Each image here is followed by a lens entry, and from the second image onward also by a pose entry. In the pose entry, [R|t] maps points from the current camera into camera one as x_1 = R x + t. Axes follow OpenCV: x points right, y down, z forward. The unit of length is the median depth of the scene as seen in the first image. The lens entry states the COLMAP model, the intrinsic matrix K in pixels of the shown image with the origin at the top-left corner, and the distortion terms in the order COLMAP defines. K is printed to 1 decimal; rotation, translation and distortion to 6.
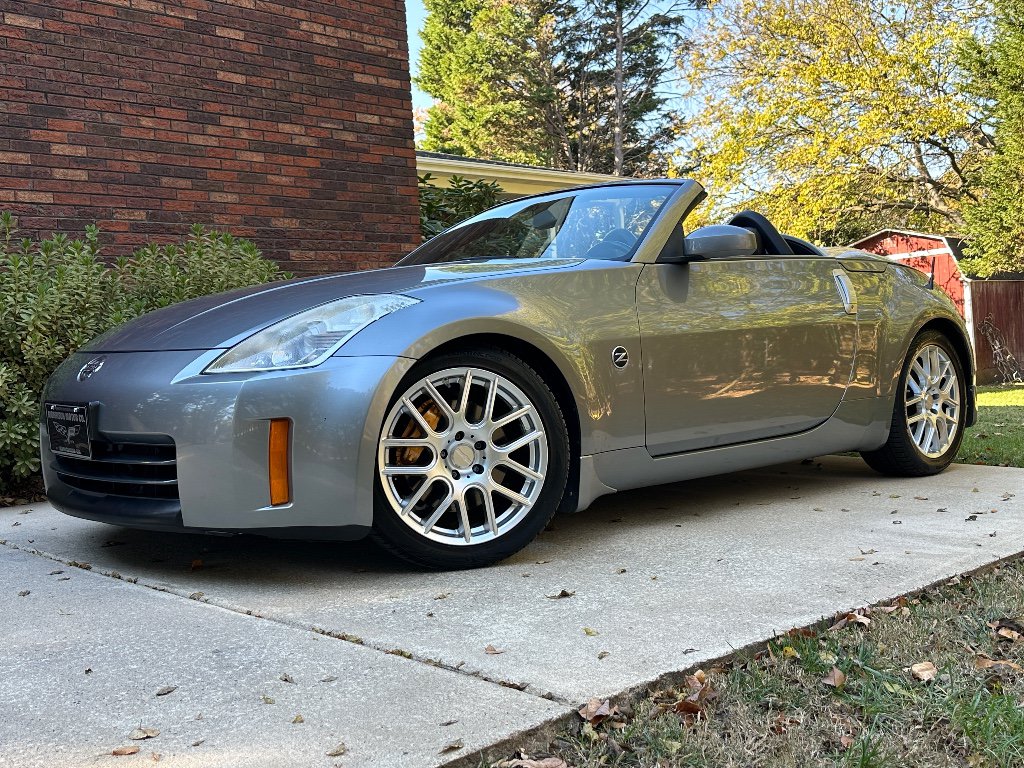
lens RADIAL K [[1100.0, 0, 517.9], [0, 1100.0, 388.4], [0, 0, 1]] dist [0.056026, 0.000000]
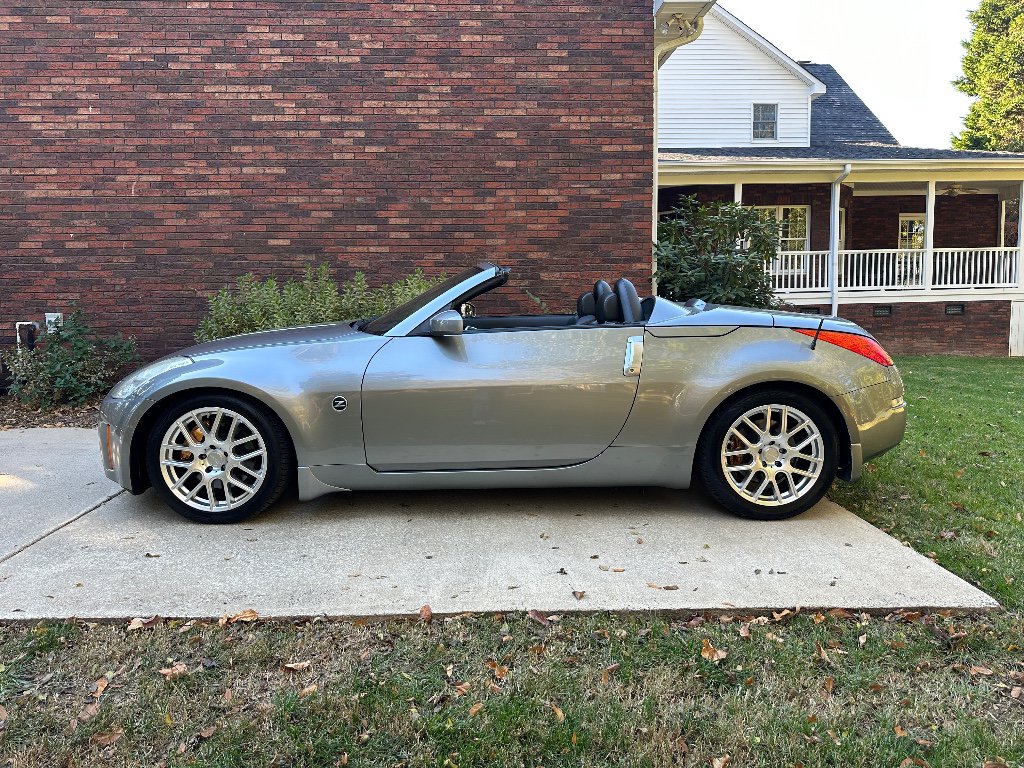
lens RADIAL K [[725.3, 0, 519.4], [0, 725.3, 388.5], [0, 0, 1]] dist [0.036404, -0.056255]
pose [[0.756828, 0.122565, -0.642019, 0.490014], [-0.050182, 0.990258, 0.129891, -0.104408], [0.651685, -0.066087, 0.755605, 0.222941]]
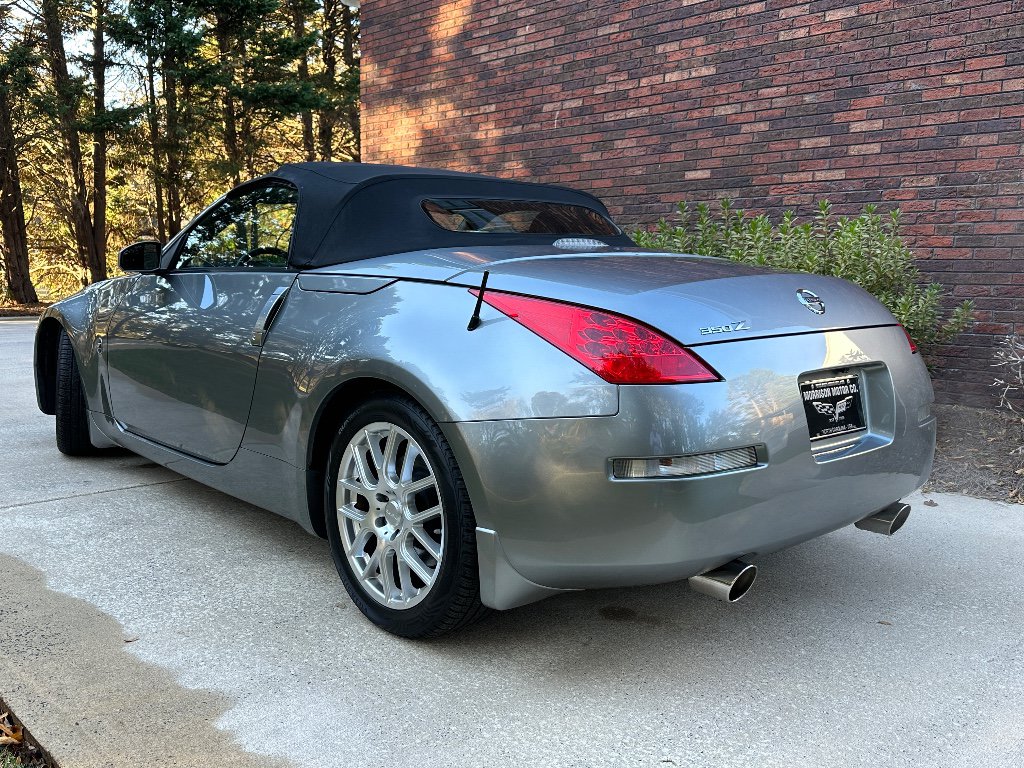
lens RADIAL K [[933.3, 0, 487.4], [0, 933.3, 385.0], [0, 0, 1]] dist [0.119585, -0.232028]
pose [[-0.024787, 0.166602, -0.985713, 0.513346], [-0.054913, 0.984300, 0.167744, -0.097082], [0.998183, 0.058286, -0.015250, 0.632926]]
